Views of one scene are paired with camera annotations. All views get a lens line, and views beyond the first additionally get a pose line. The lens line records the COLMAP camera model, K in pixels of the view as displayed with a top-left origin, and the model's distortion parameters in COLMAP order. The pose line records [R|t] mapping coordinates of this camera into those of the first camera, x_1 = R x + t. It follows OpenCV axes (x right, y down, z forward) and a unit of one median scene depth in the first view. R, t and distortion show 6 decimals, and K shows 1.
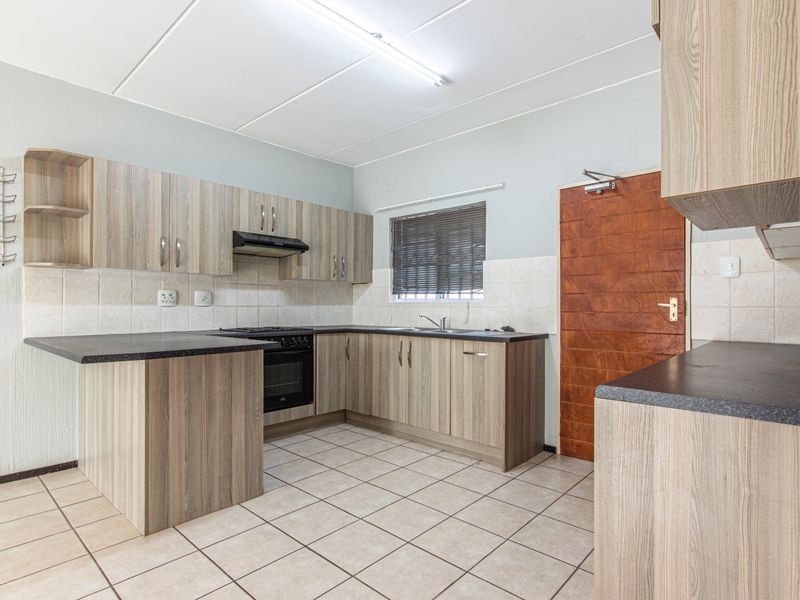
lens RADIAL K [[436.0, 0, 410.8], [0, 436.0, 304.8], [0, 0, 1]] dist [-0.002216, 0.000206]
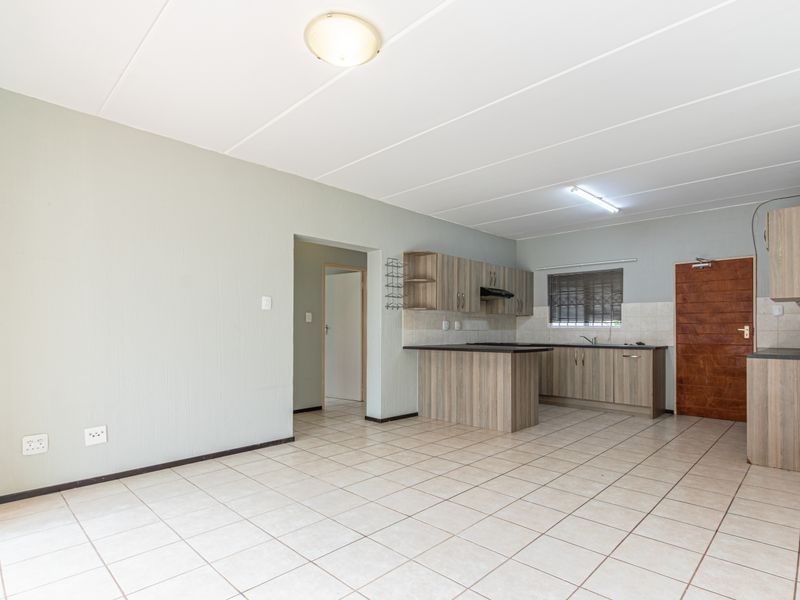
lens RADIAL K [[431.4, 0, 407.9], [0, 431.4, 325.3], [0, 0, 1]] dist [0.001106, 0.000550]
pose [[0.999258, 0.000752, -0.038516, -0.678058], [-0.001148, 0.999947, -0.010259, 0.001802], [0.038506, 0.010295, 0.999205, -0.795435]]
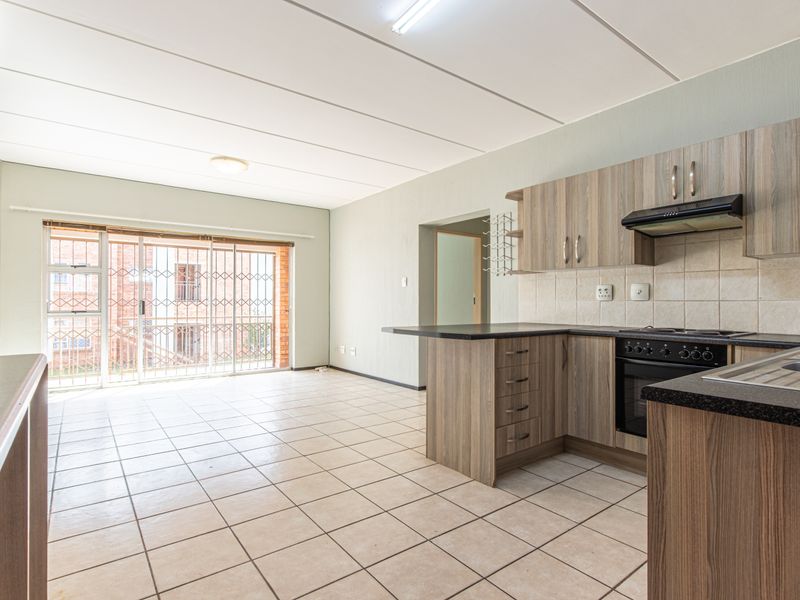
lens RADIAL K [[427.5, 0, 430.3], [0, 427.5, 300.8], [0, 0, 1]] dist [0.000830, 0.000252]
pose [[-0.158836, -0.008999, -0.987264, 0.512443], [-0.002768, 0.999959, -0.008670, 0.013497], [0.987301, 0.001355, -0.158855, 0.793629]]
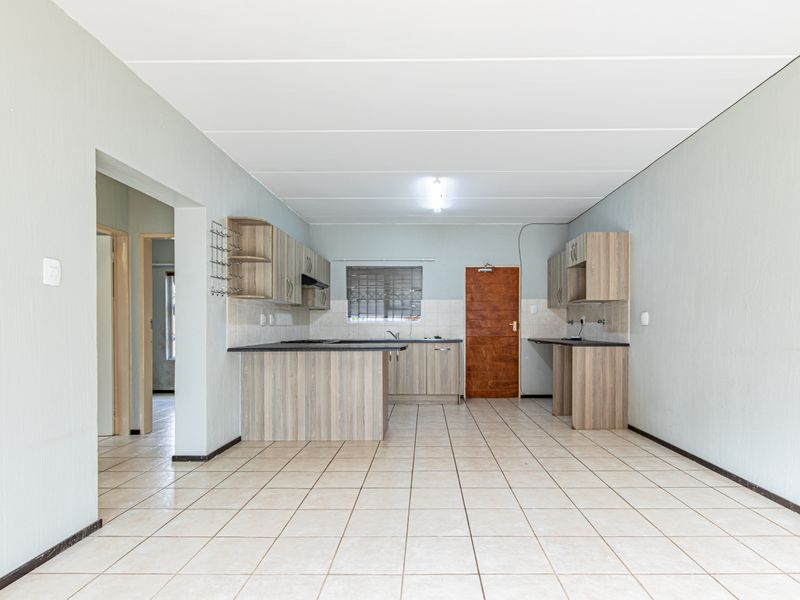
lens RADIAL K [[438.1, 0, 423.7], [0, 438.1, 331.3], [0, 0, 1]] dist [-0.001054, 0.000411]
pose [[0.750756, -0.010341, 0.660499, -1.149548], [0.001721, 0.999905, 0.013698, 0.003699], [-0.660578, -0.009147, 0.750702, -0.401906]]
